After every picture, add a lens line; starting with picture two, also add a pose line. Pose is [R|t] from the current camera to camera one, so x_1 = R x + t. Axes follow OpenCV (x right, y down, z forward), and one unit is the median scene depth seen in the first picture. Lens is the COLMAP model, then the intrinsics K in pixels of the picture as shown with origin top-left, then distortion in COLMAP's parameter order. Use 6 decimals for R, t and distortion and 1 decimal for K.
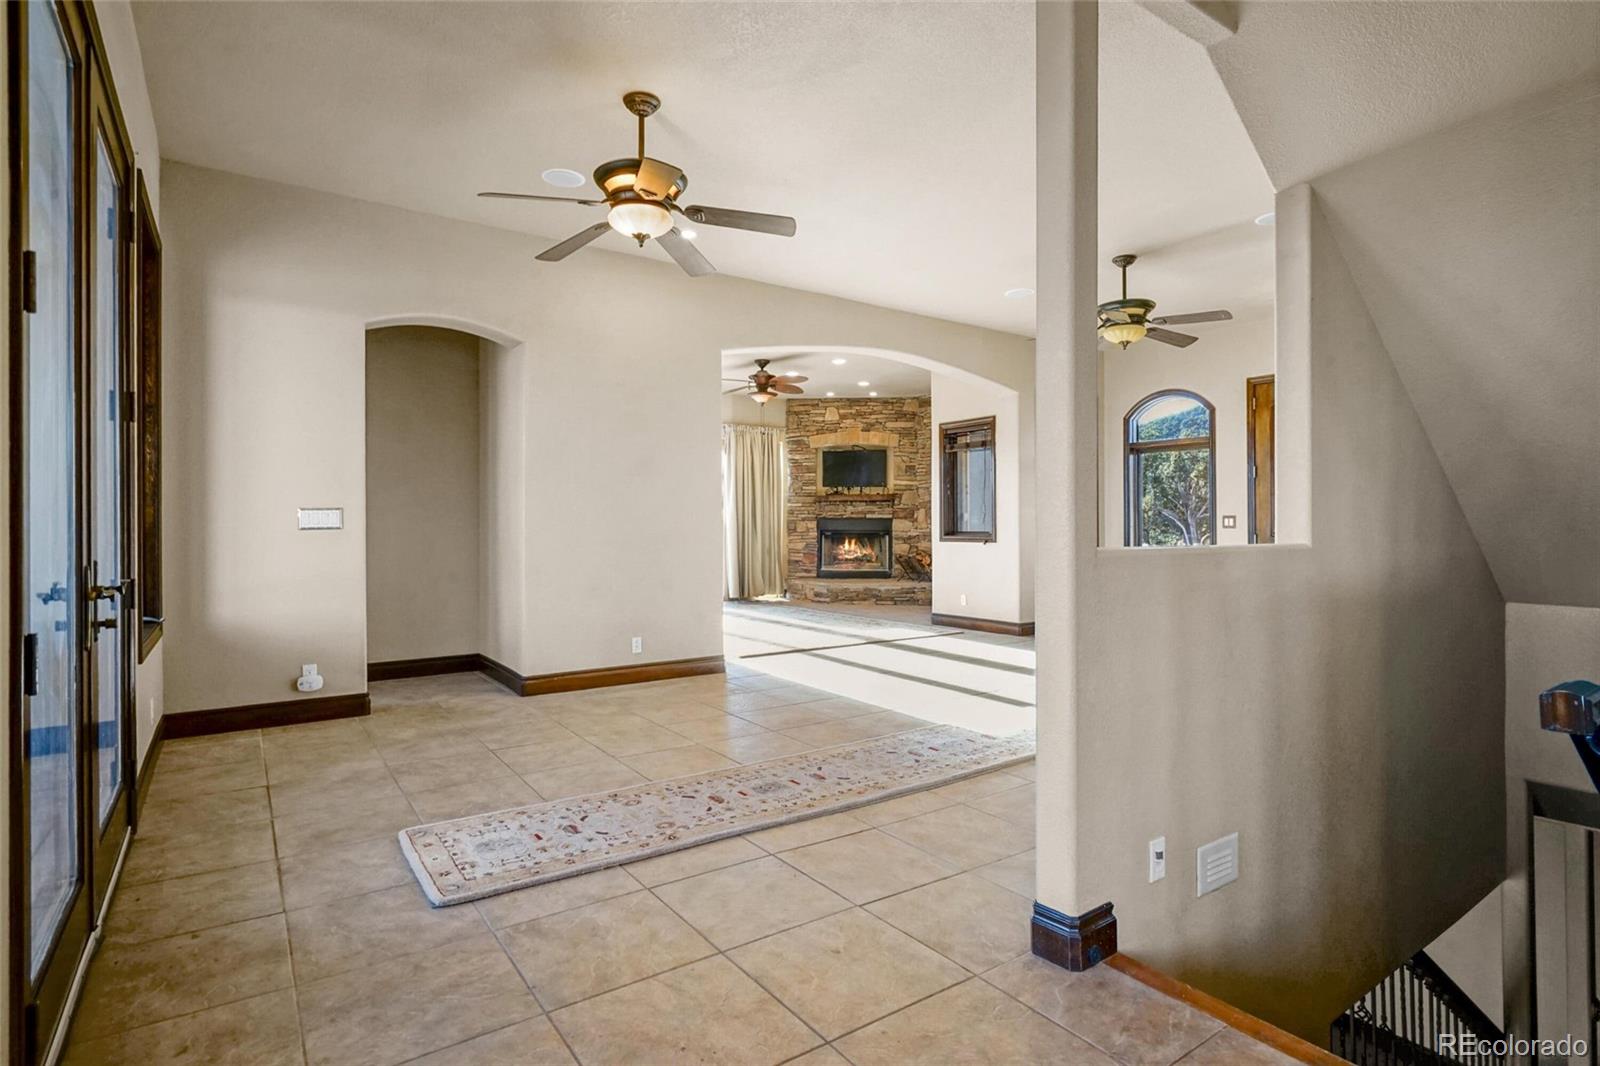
lens RADIAL K [[804.1, 0, 804.6], [0, 804.1, 523.0], [0, 0, 1]] dist [0.000438, 0.000644]
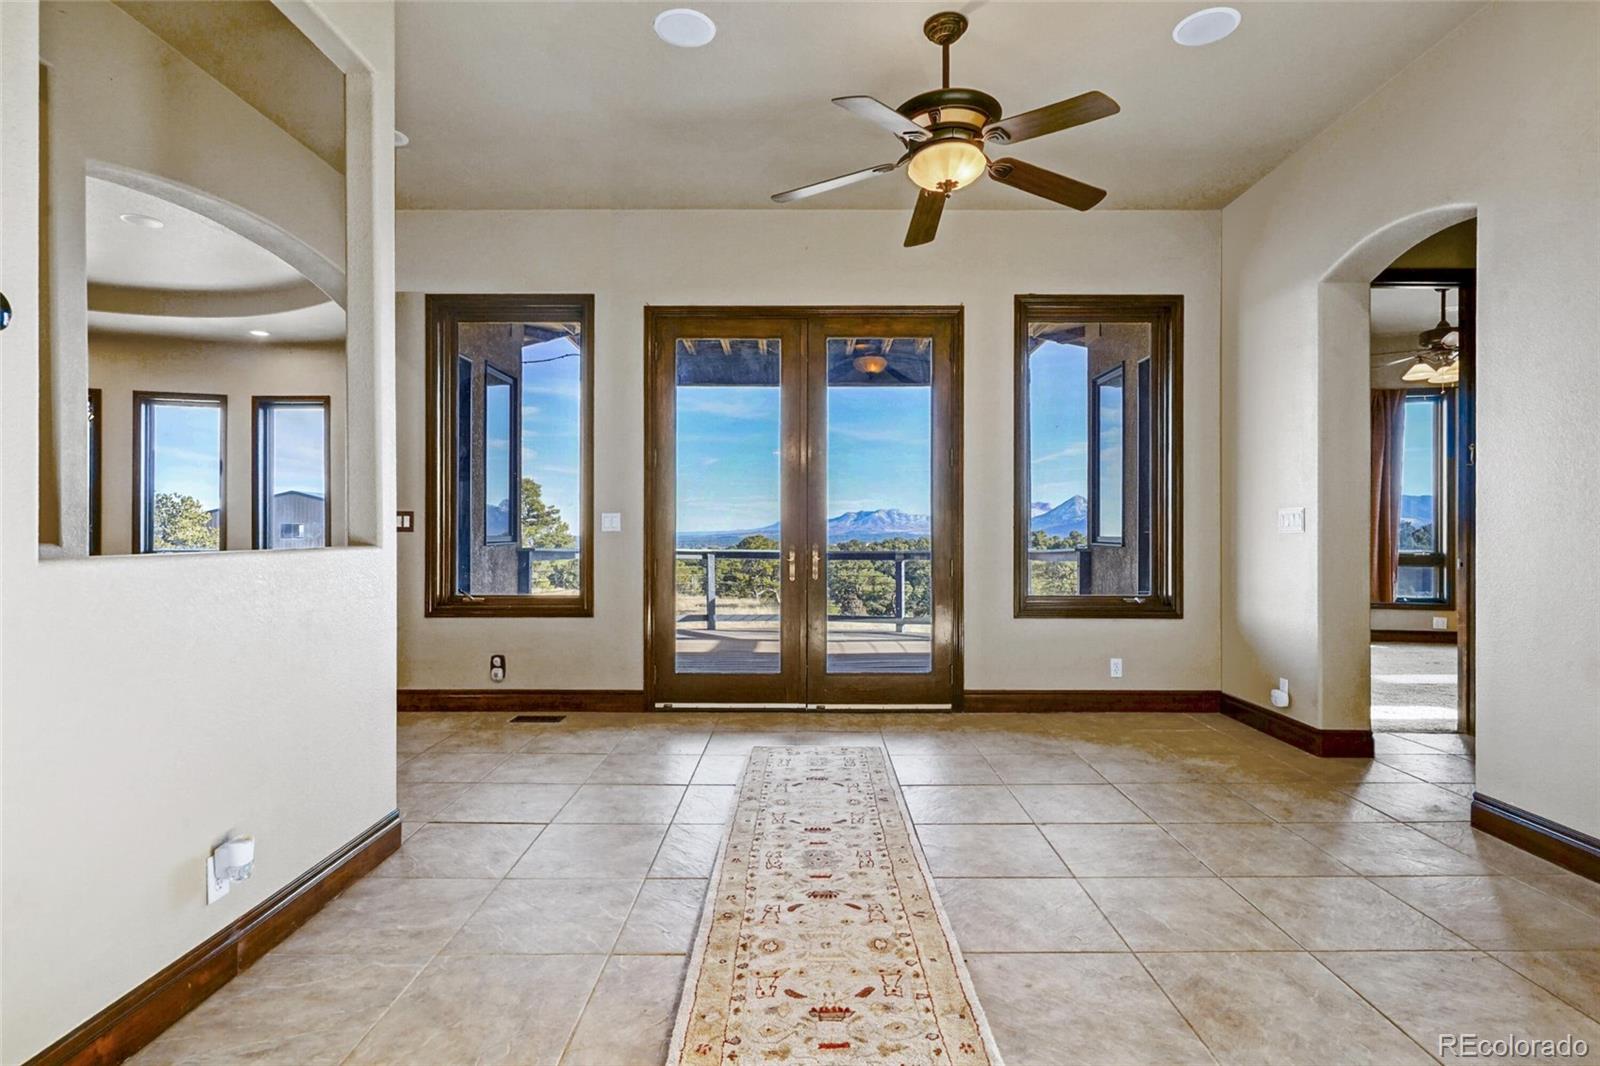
lens RADIAL K [[808.9, 0, 798.9], [0, 808.9, 536.3], [0, 0, 1]] dist [0.001451, 0.000713]
pose [[-0.588121, 0.009125, -0.808721, 0.211936], [0.004448, 0.999958, 0.008049, 0.001101], [0.808761, 0.001137, -0.588137, 0.502995]]
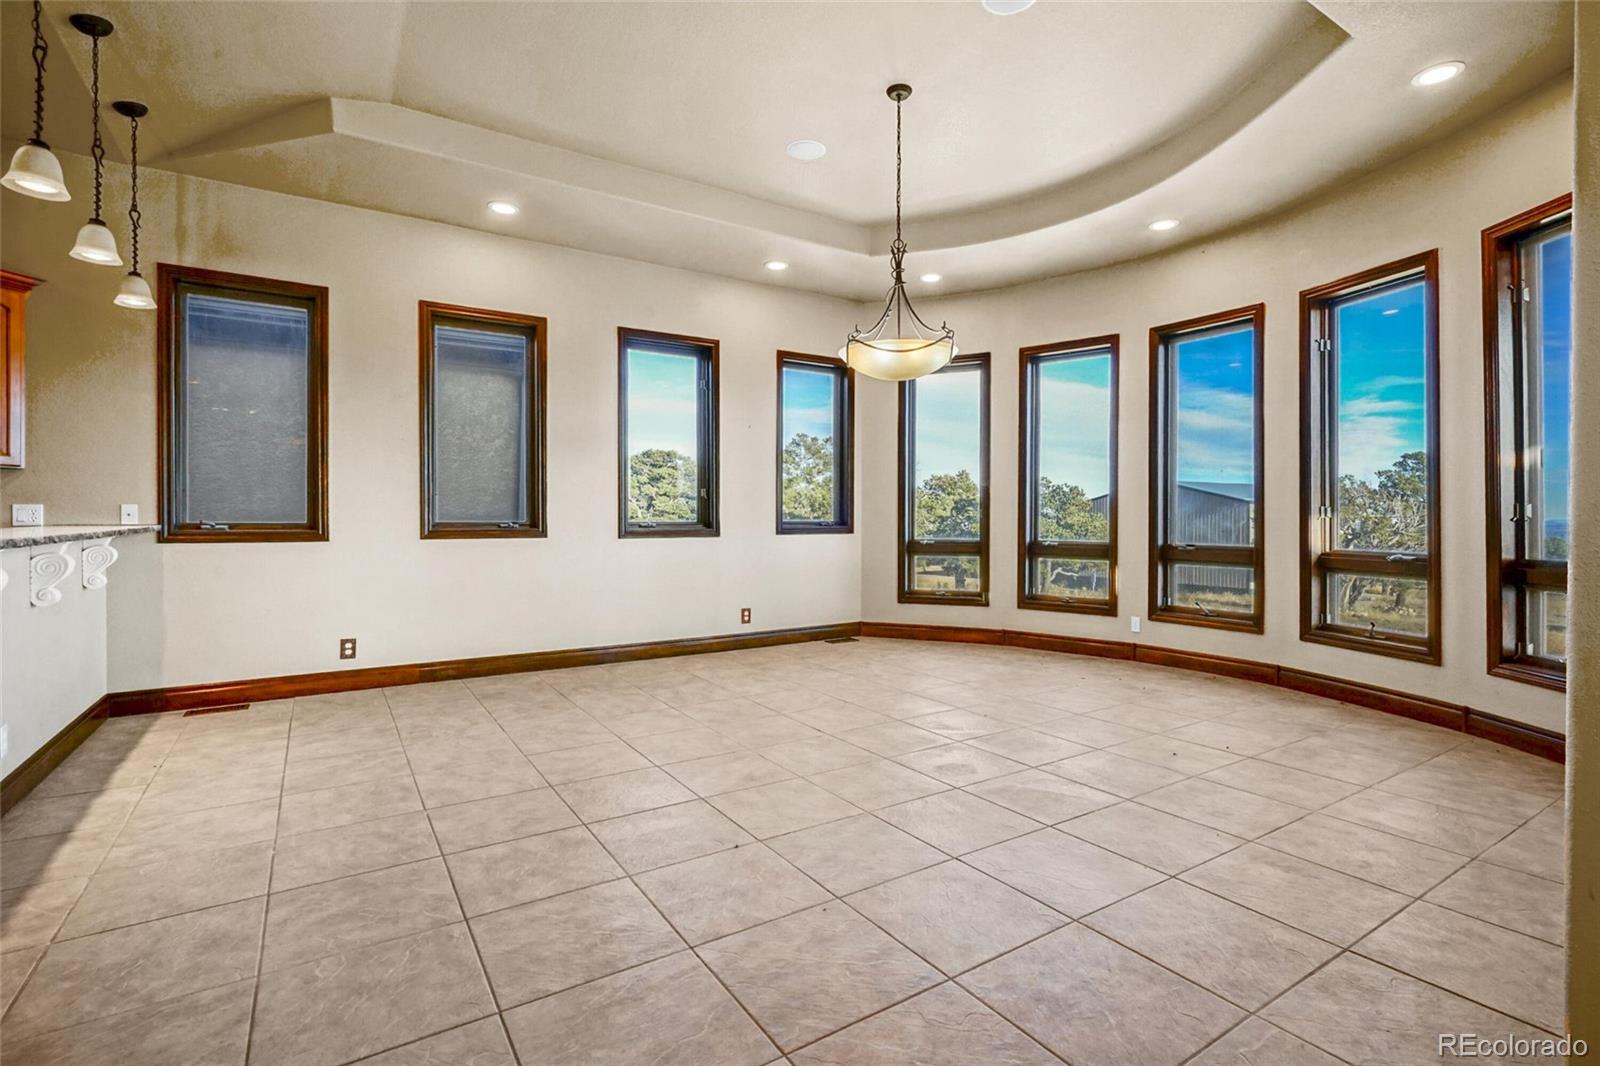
lens RADIAL K [[755.2, 0, 809.1], [0, 755.2, 516.7], [0, 0, 1]] dist [0.000624, 0.000304]
pose [[-0.999075, 0.000940, 0.042985, 0.091902], [0.000858, 0.999998, -0.001931, 0.001052], [-0.042987, -0.001893, -0.999074, 0.113121]]
